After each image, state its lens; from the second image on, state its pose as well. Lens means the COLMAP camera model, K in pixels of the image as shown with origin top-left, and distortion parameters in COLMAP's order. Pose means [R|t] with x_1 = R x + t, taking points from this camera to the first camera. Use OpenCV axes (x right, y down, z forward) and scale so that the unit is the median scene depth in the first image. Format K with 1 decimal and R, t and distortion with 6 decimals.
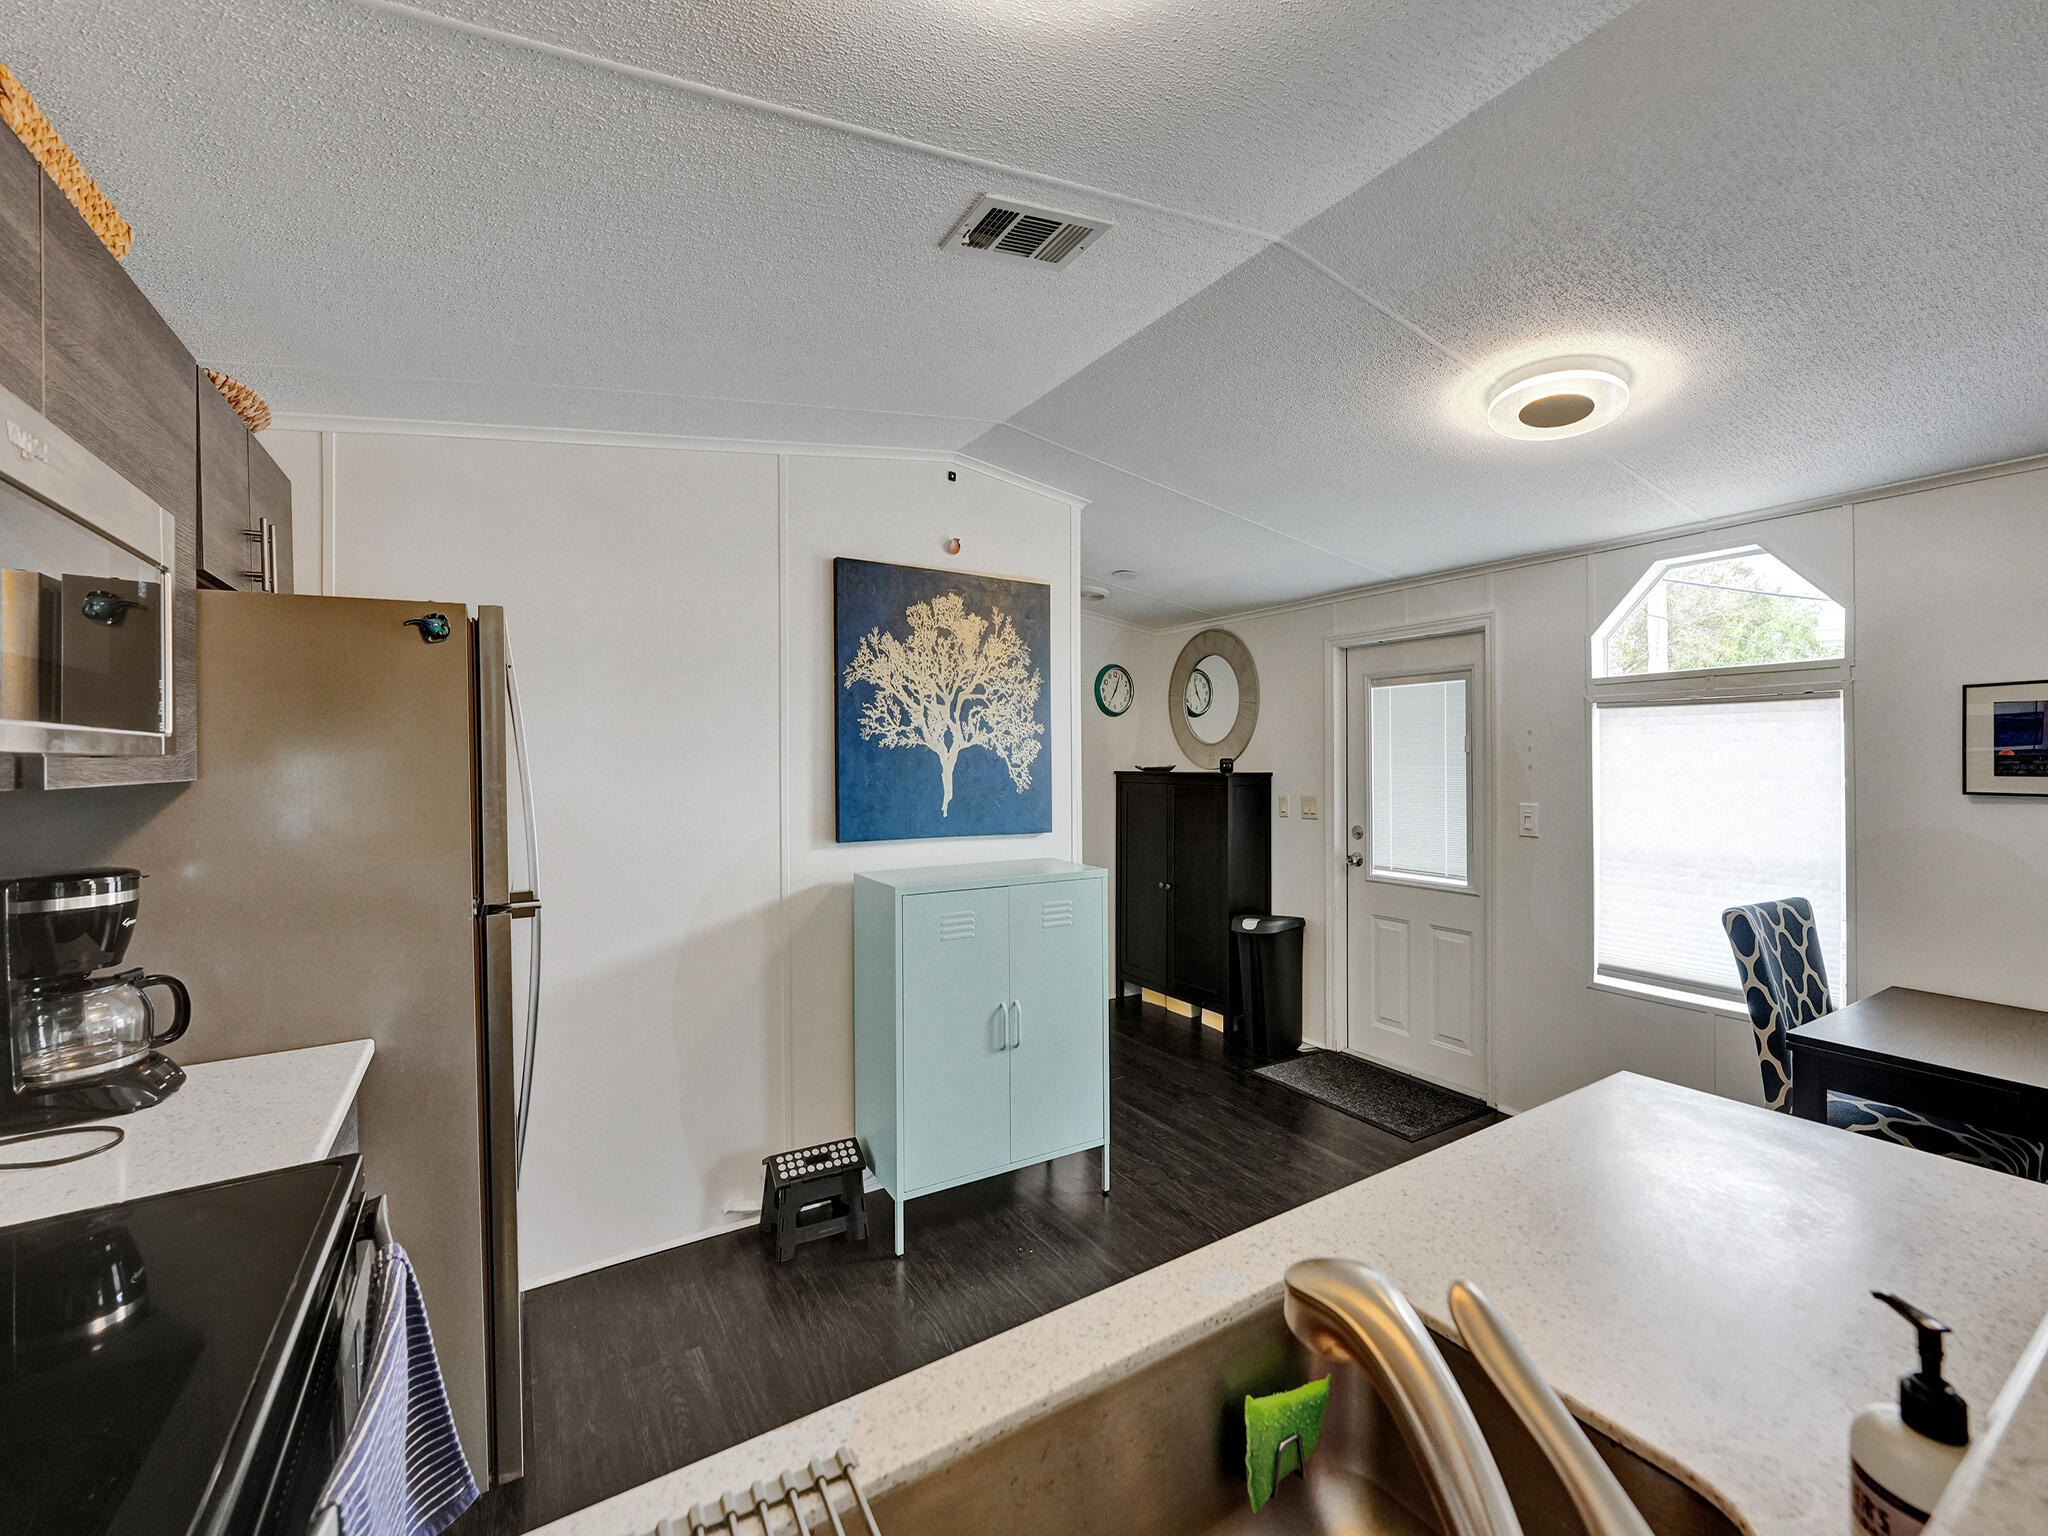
lens RADIAL K [[847.0, 0, 1024.0], [0, 847.0, 768.0], [0, 0, 1]] dist [-0.000422, 0.000748]
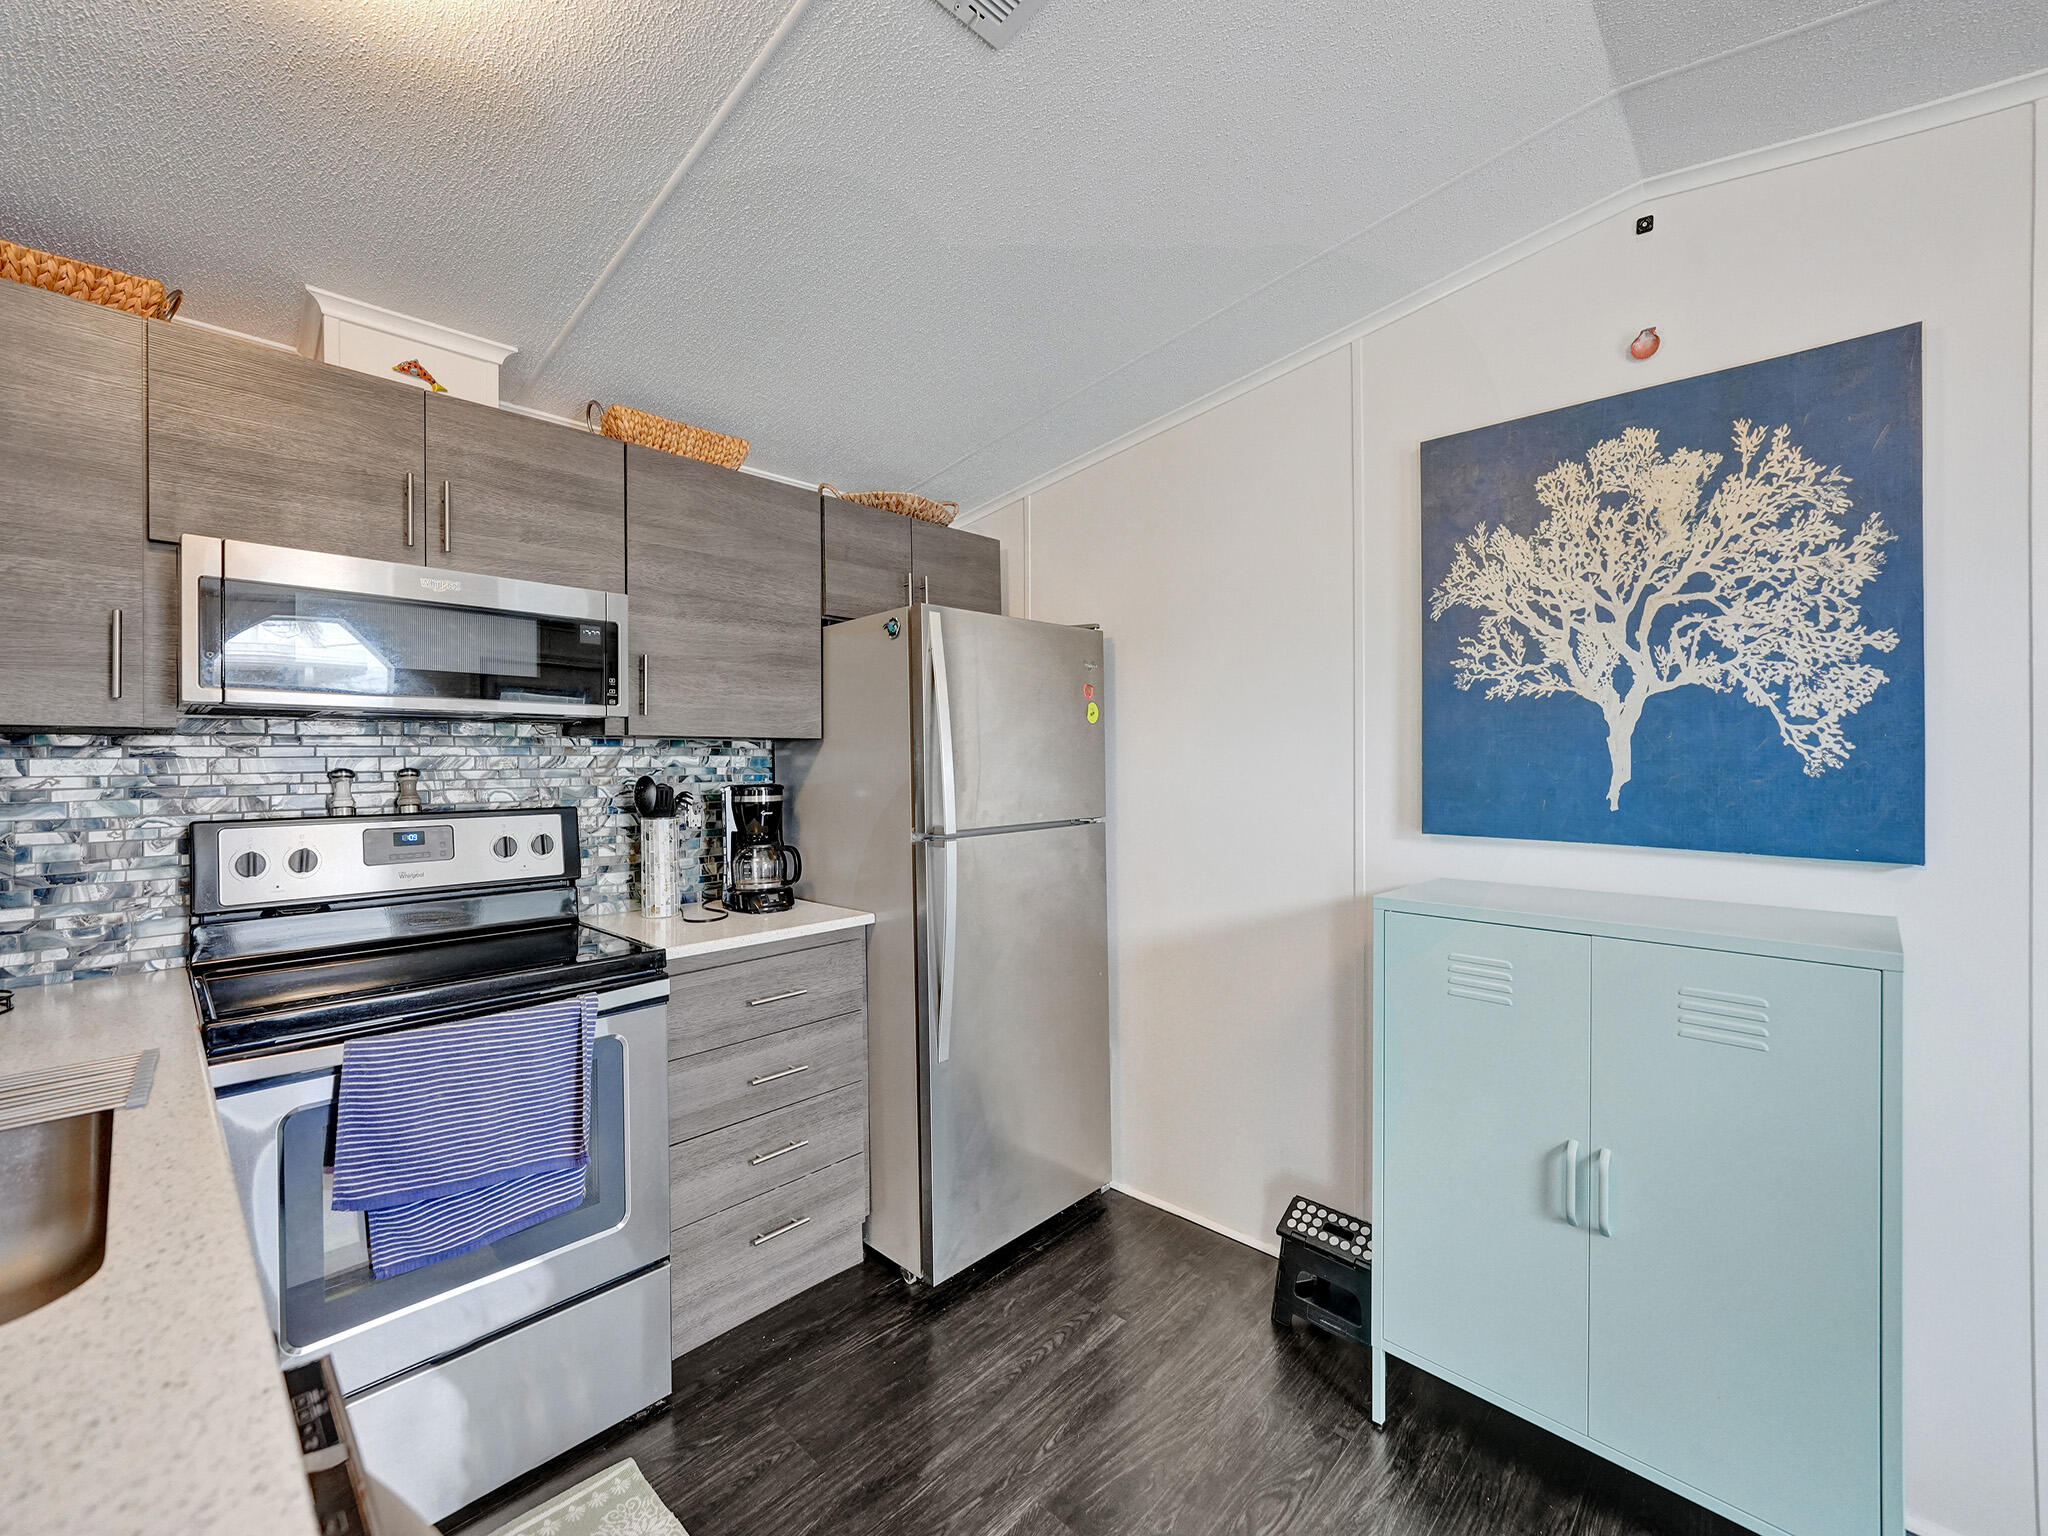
lens RADIAL K [[847.0, 0, 1024.0], [0, 847.0, 768.0], [0, 0, 1]] dist [-0.000422, 0.000748]
pose [[0.264760, 0.014303, -0.964208, 0.363462], [-0.008542, 0.999886, 0.012487, 0.023629], [0.964276, 0.004930, 0.264852, 0.436922]]
